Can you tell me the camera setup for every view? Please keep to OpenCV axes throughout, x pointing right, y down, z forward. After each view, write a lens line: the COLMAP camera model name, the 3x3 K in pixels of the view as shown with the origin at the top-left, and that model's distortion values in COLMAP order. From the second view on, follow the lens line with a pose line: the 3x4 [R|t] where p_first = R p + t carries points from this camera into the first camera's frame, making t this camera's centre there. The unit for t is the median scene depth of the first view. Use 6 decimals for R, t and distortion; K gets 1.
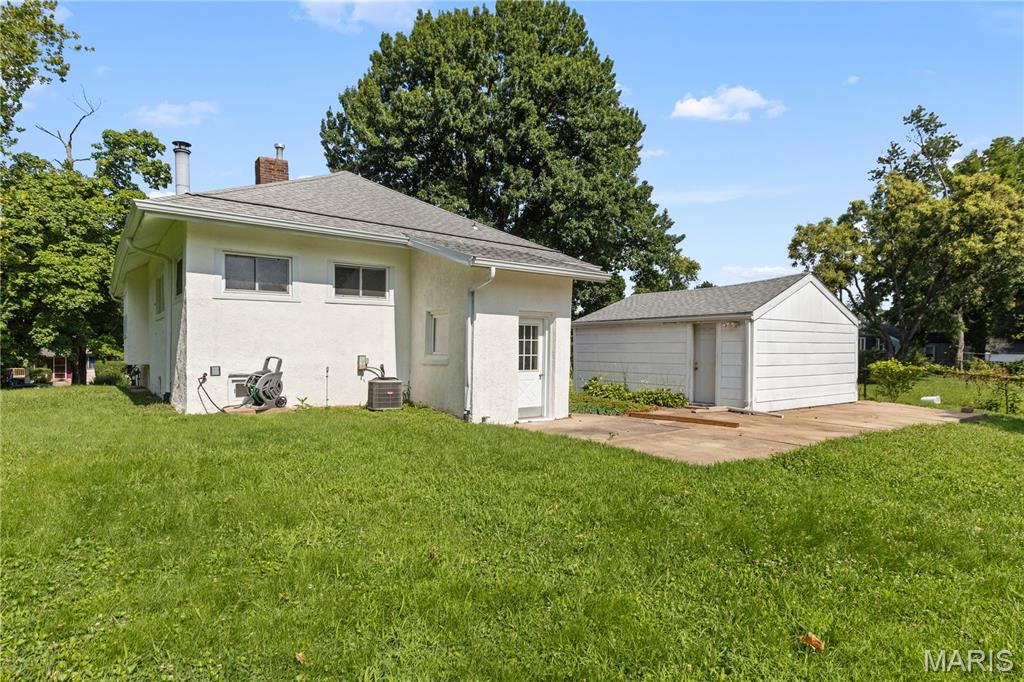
lens RADIAL K [[500.9, 0, 509.9], [0, 500.9, 342.2], [0, 0, 1]] dist [0.000331, 0.000031]
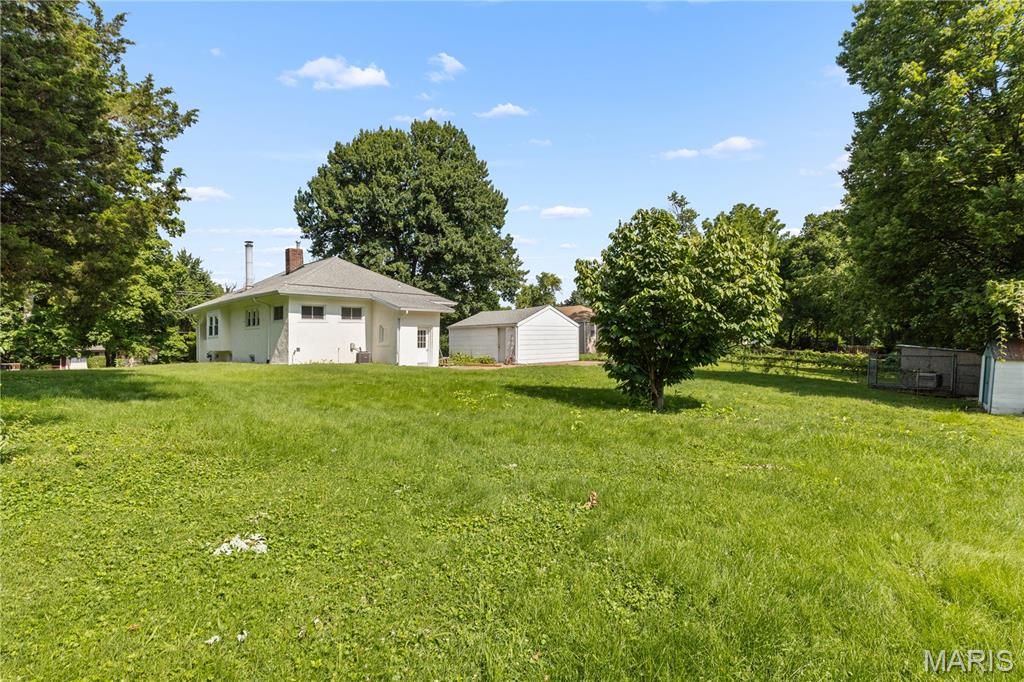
lens RADIAL K [[472.1, 0, 546.9], [0, 472.1, 314.9], [0, 0, 1]] dist [0.001908, 0.000154]
pose [[0.970430, -0.004074, 0.241347, 0.032382], [0.014311, 0.999070, -0.040680, -0.002057], [-0.240956, 0.042931, 0.969586, -0.644803]]
